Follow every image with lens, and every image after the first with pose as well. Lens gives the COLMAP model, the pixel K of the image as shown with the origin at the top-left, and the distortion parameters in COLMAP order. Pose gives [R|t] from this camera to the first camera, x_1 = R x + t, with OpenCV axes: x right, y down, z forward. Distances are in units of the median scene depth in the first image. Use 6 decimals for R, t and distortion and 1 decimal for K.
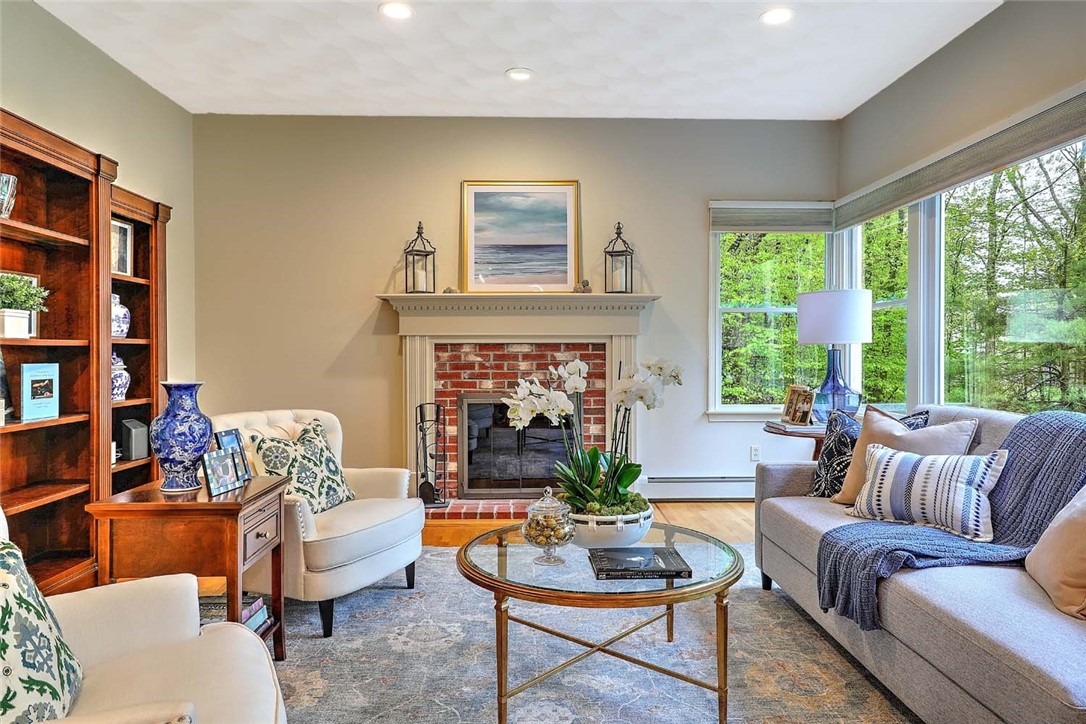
lens RADIAL K [[722.4, 0, 546.7], [0, 722.4, 359.1], [0, 0, 1]] dist [0.012529, 0.000296]
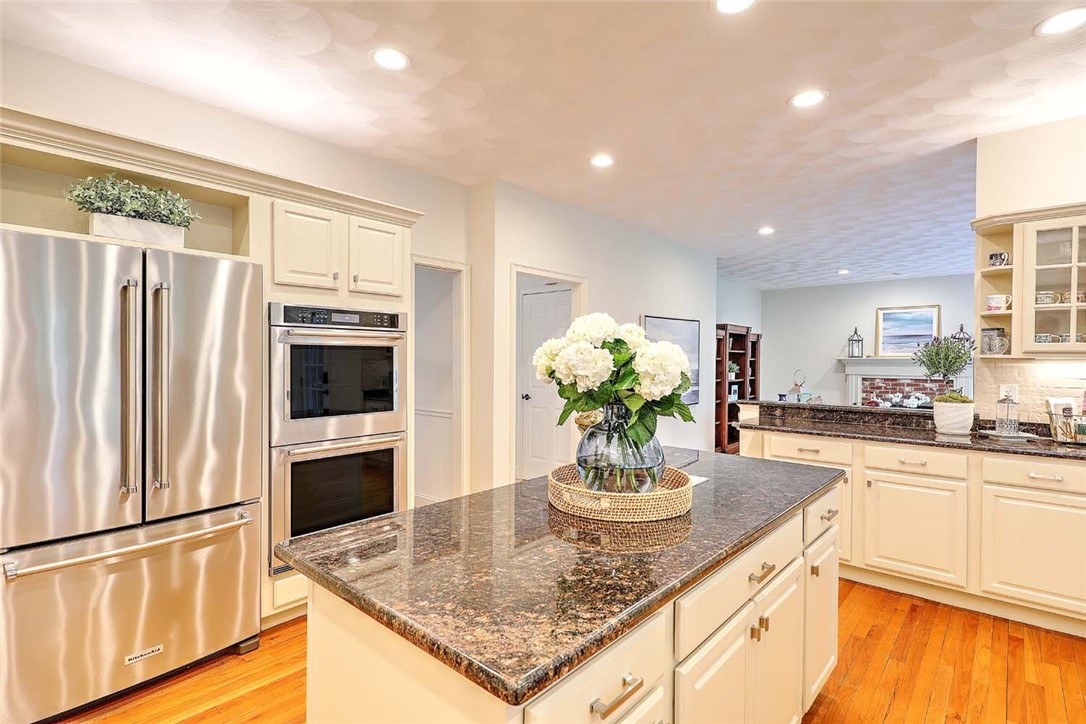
lens RADIAL K [[497.7, 0, 550.7], [0, 497.7, 365.8], [0, 0, 1]] dist [0.000501, 0.000260]
pose [[0.726124, 0.013342, -0.687434, 0.229892], [-0.011979, 0.999905, 0.006754, -0.060095], [0.687459, 0.003331, 0.726216, -0.912111]]
